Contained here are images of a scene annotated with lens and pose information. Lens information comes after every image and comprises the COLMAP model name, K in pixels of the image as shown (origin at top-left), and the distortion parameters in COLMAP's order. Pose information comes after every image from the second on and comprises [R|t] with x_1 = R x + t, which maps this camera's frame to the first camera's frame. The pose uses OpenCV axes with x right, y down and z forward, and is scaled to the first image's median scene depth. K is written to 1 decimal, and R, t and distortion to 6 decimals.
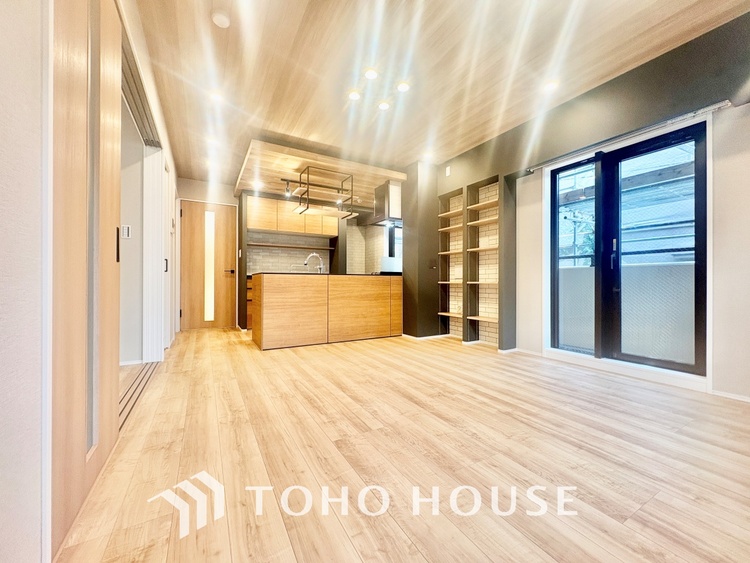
lens RADIAL K [[299.5, 0, 375.4], [0, 299.5, 280.6], [0, 0, 1]] dist [0.000771, 0.000635]
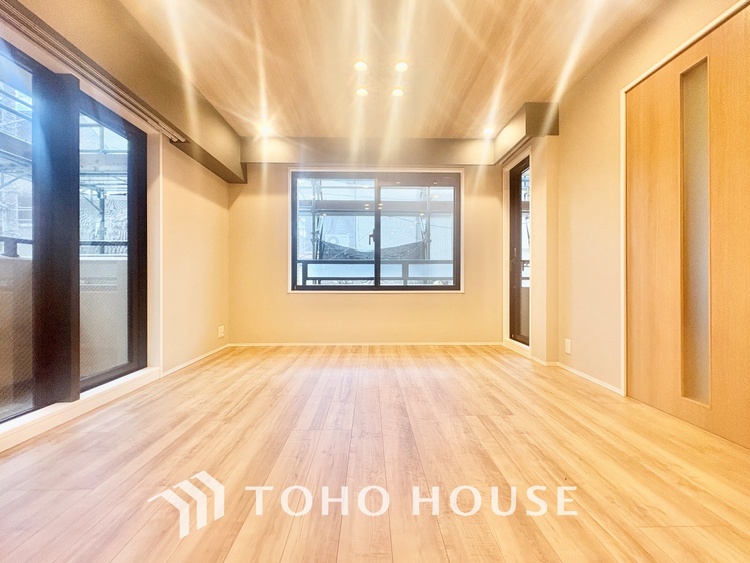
lens RADIAL K [[299.5, 0, 375.4], [0, 299.5, 280.3], [0, 0, 1]] dist [0.000771, 0.000635]
pose [[-0.876653, -0.001785, 0.481121, -0.143439], [-0.004283, 0.999982, -0.004094, 0.002850], [-0.481105, -0.005650, -0.876645, 1.451857]]
